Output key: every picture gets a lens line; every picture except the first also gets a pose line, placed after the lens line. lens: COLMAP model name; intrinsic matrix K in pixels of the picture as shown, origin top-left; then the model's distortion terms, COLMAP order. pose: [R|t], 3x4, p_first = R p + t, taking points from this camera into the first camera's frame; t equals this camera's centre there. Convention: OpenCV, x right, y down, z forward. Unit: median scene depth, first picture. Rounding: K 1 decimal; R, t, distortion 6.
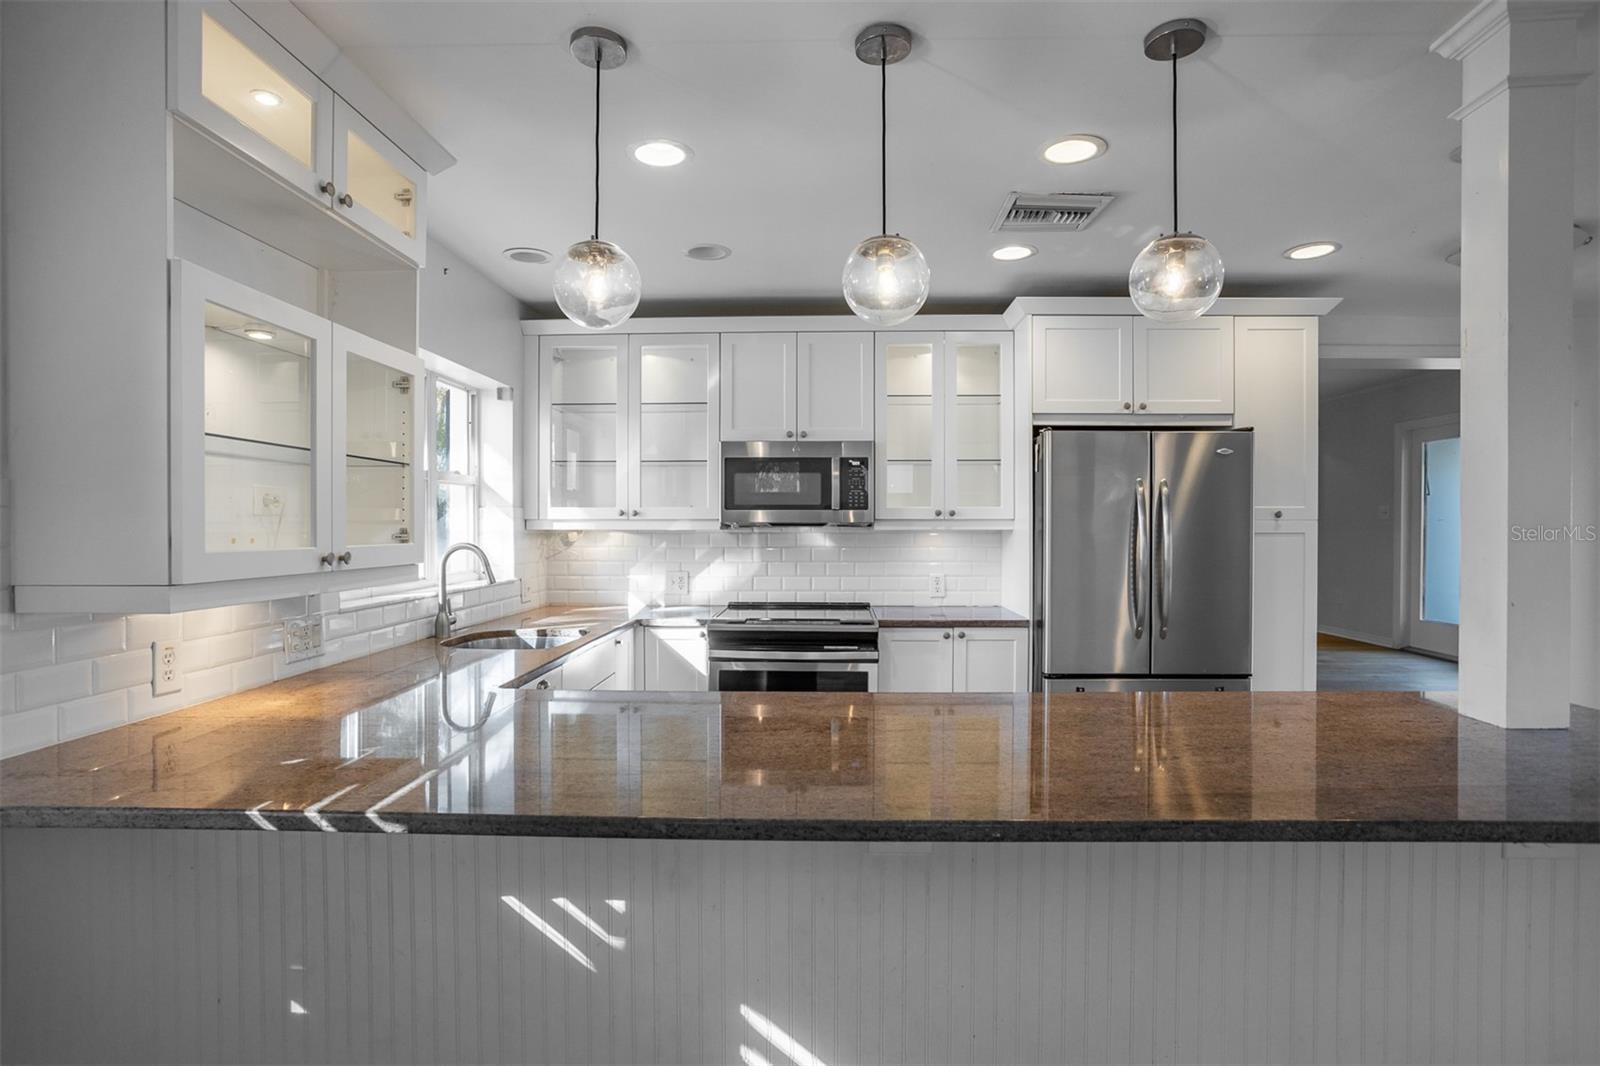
lens RADIAL K [[811.6, 0, 805.4], [0, 811.6, 524.9], [0, 0, 1]] dist [-0.036416, 0.019926]
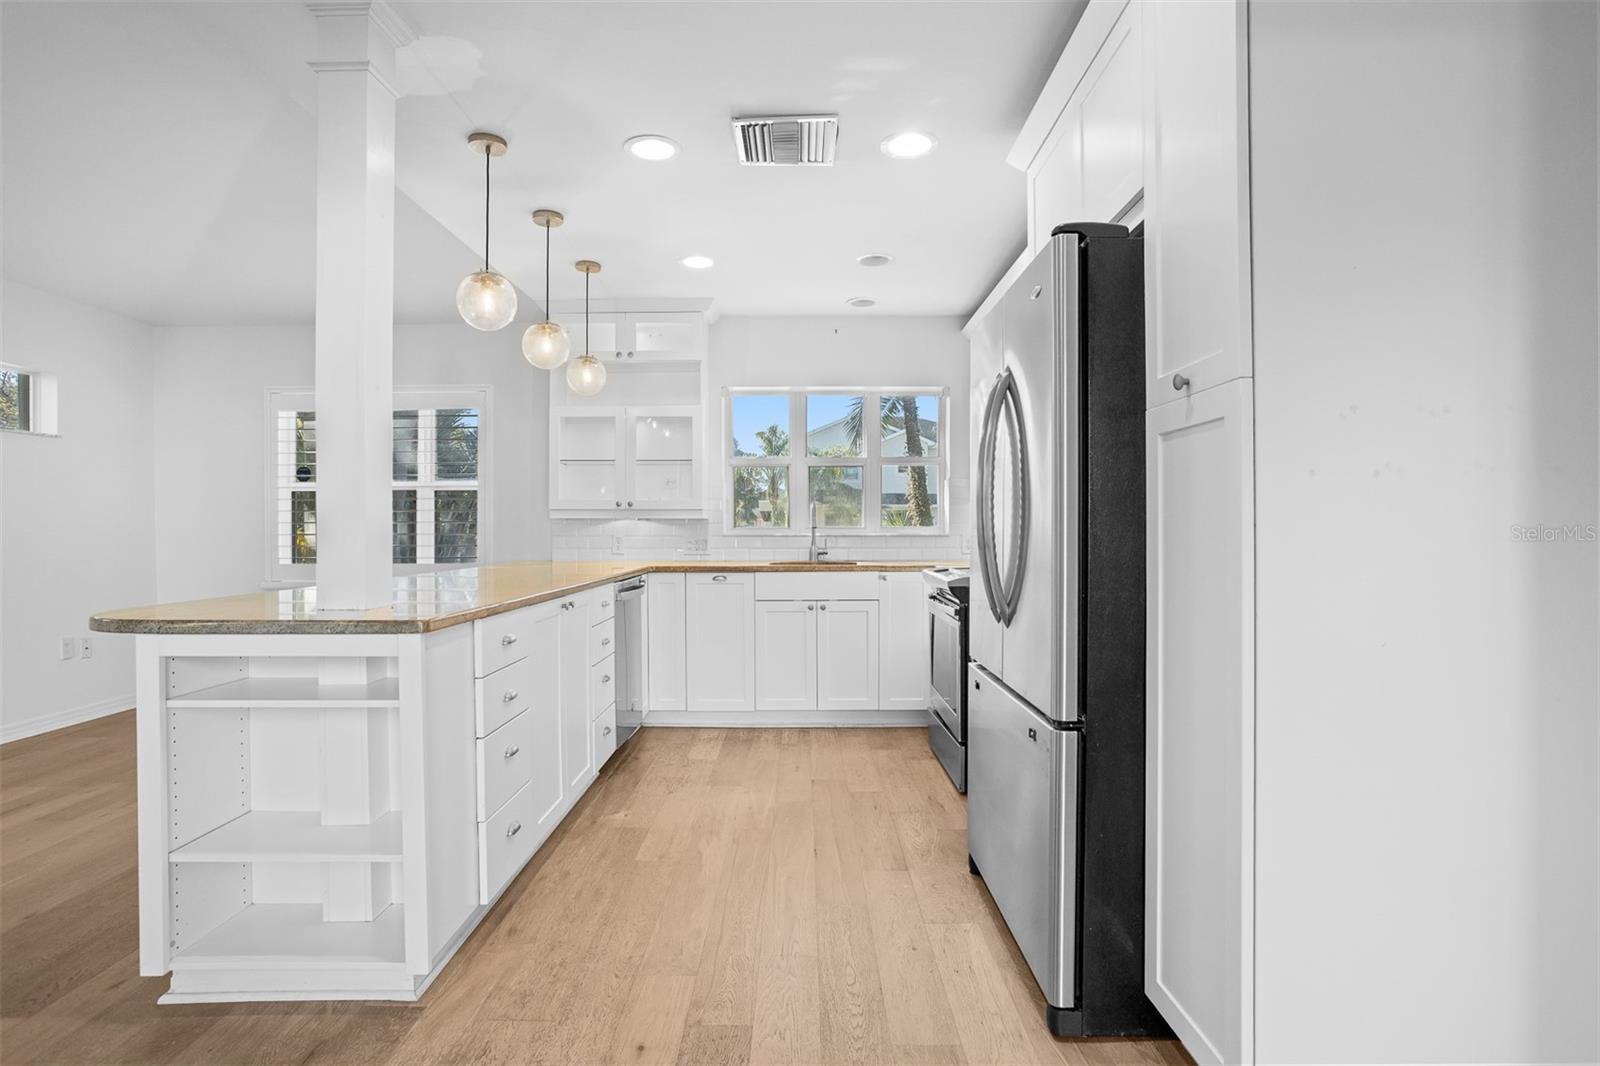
lens RADIAL K [[818.8, 0, 805.2], [0, 818.8, 532.7], [0, 0, 1]] dist [-0.045691, 0.027762]
pose [[0.017359, 0.004980, -0.999837, 0.989291], [0.000493, 0.999987, 0.004989, 0.061097], [0.999849, -0.000580, 0.017357, 0.778352]]
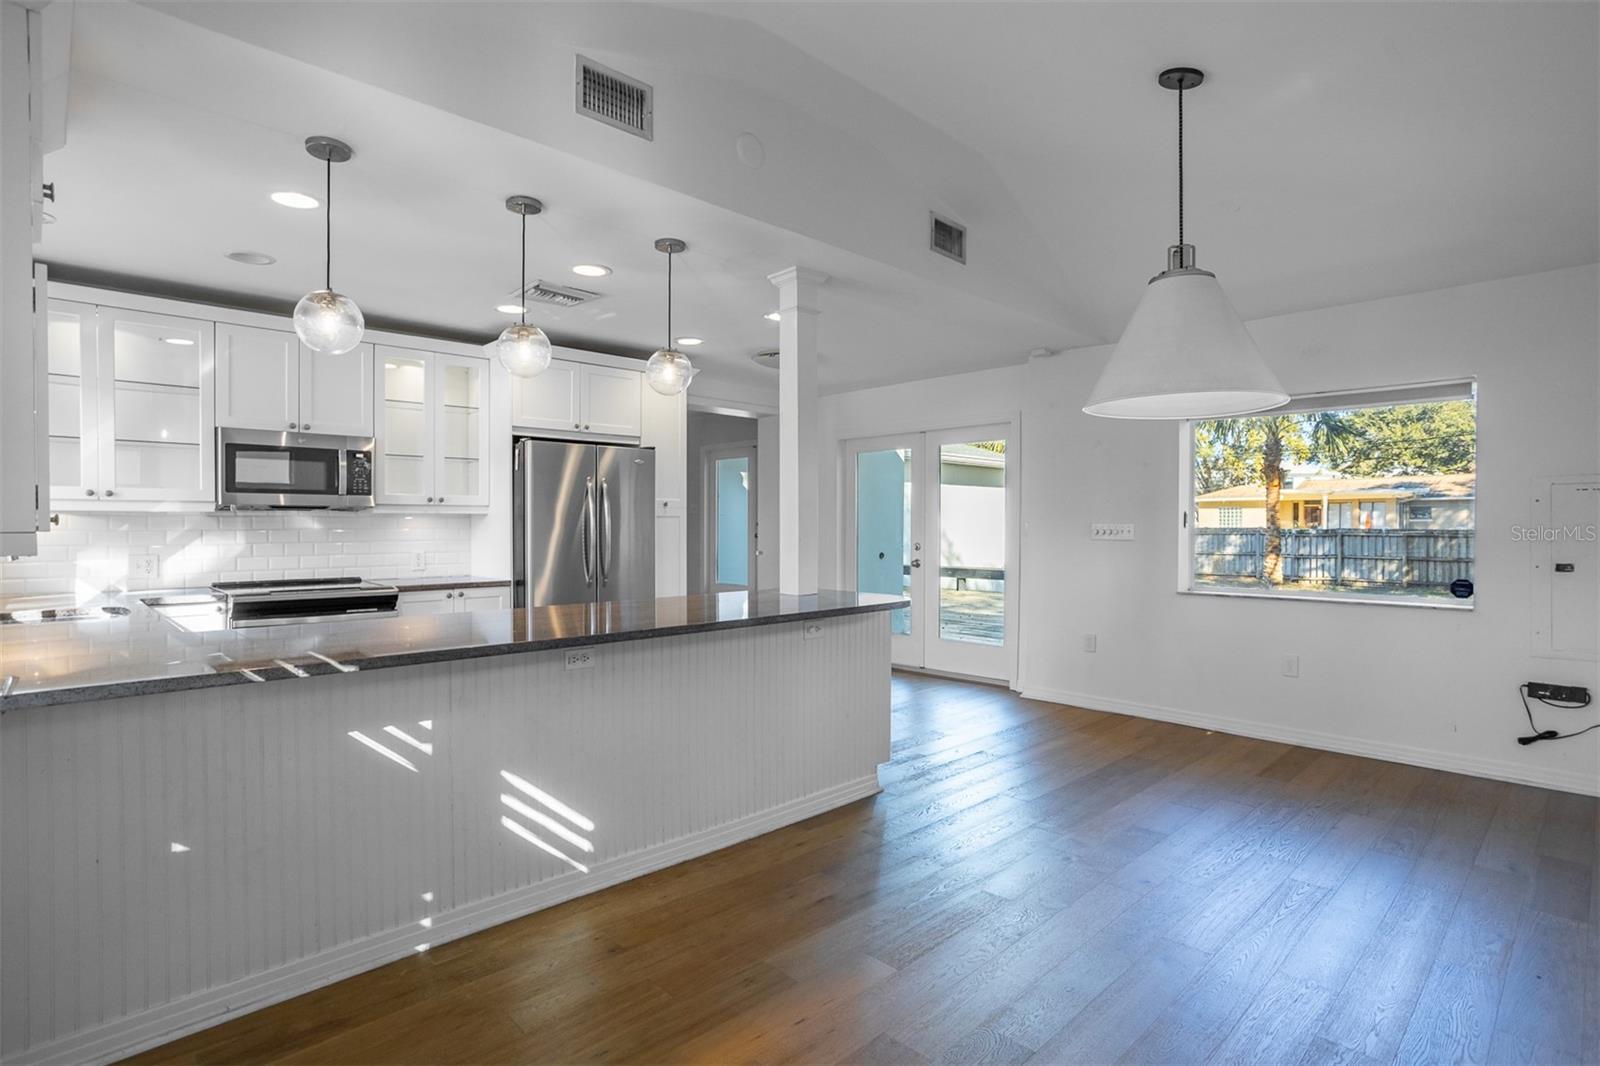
lens RADIAL K [[807.6, 0, 795.3], [0, 807.6, 529.0], [0, 0, 1]] dist [-0.042046, 0.037835]
pose [[0.703199, -0.006263, 0.710965, -0.336750], [0.002341, 0.999976, 0.006493, 0.025307], [-0.710989, -0.002901, 0.703197, -0.268440]]
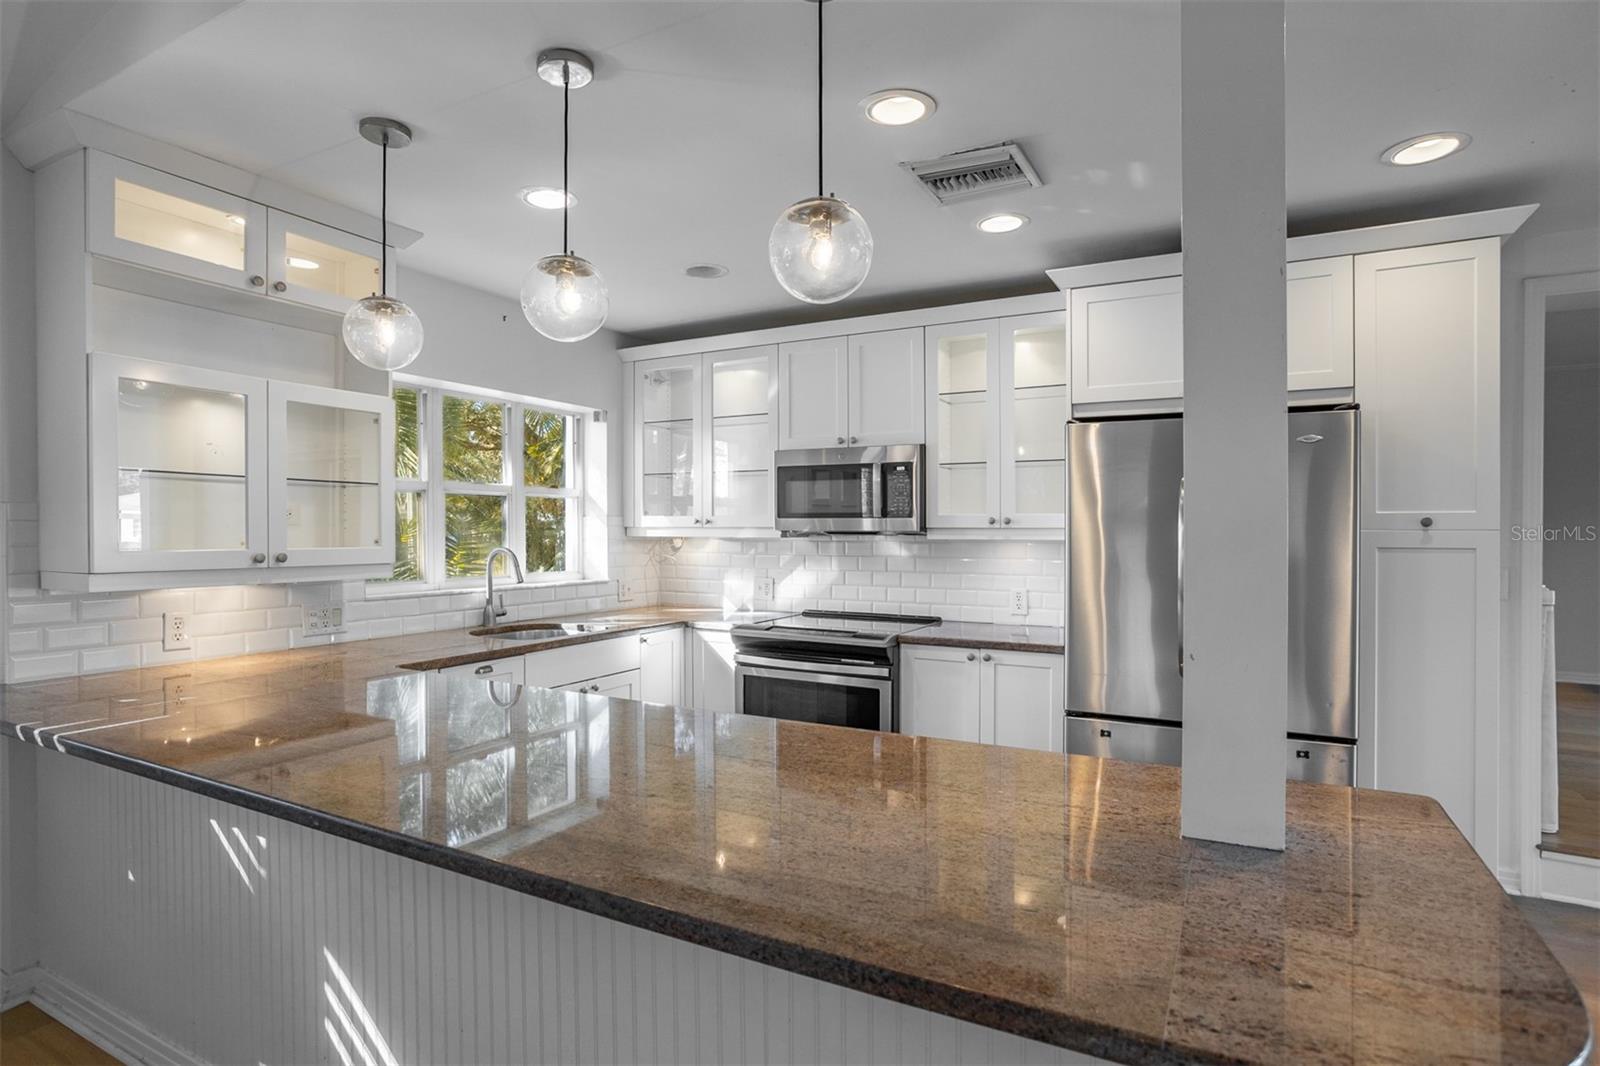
lens RADIAL K [[818.8, 0, 805.2], [0, 818.8, 532.7], [0, 0, 1]] dist [-0.045691, 0.027762]
pose [[0.892601, 0.004463, -0.450825, 0.418216], [-0.003702, 0.999990, 0.002568, -0.003311], [0.450831, -0.000623, 0.892609, 0.106998]]
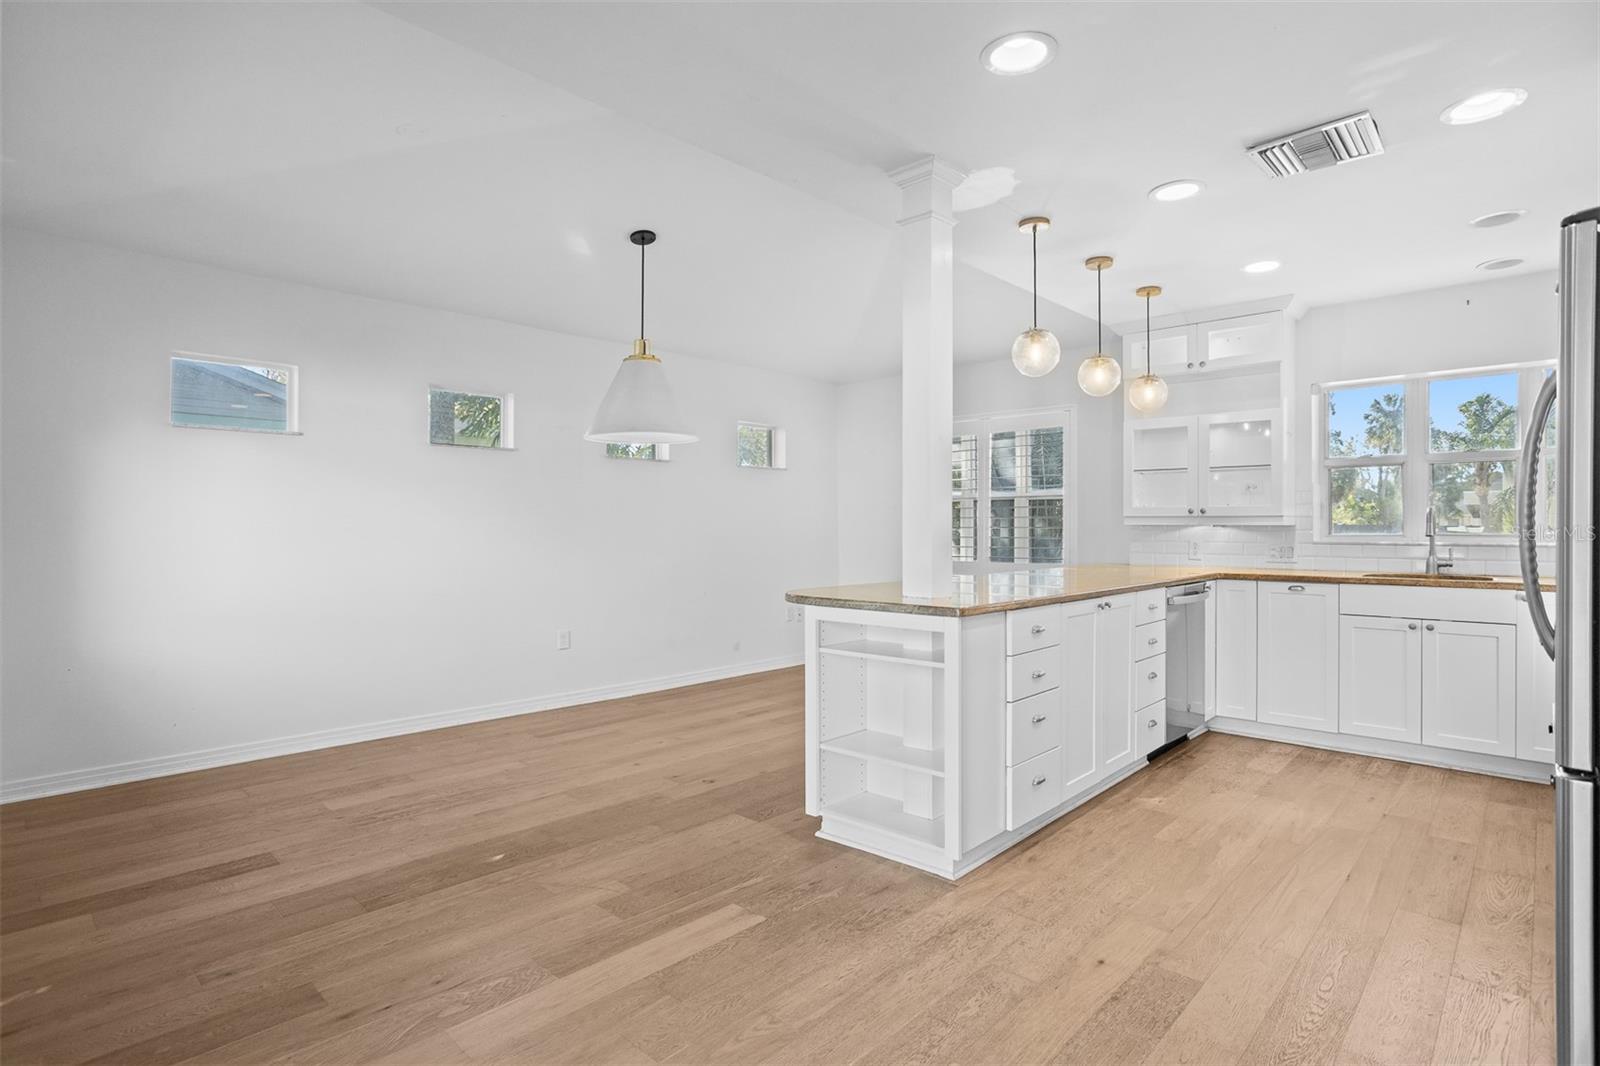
lens RADIAL K [[811.0, 0, 800.0], [0, 811.0, 533.0], [0, 0, 1]] dist [-0.041020, 0.024631]
pose [[-0.665772, 0.004698, -0.746141, 1.089708], [-0.001409, 0.999970, 0.007554, 0.048584], [0.746154, 0.006081, -0.665745, 0.902924]]
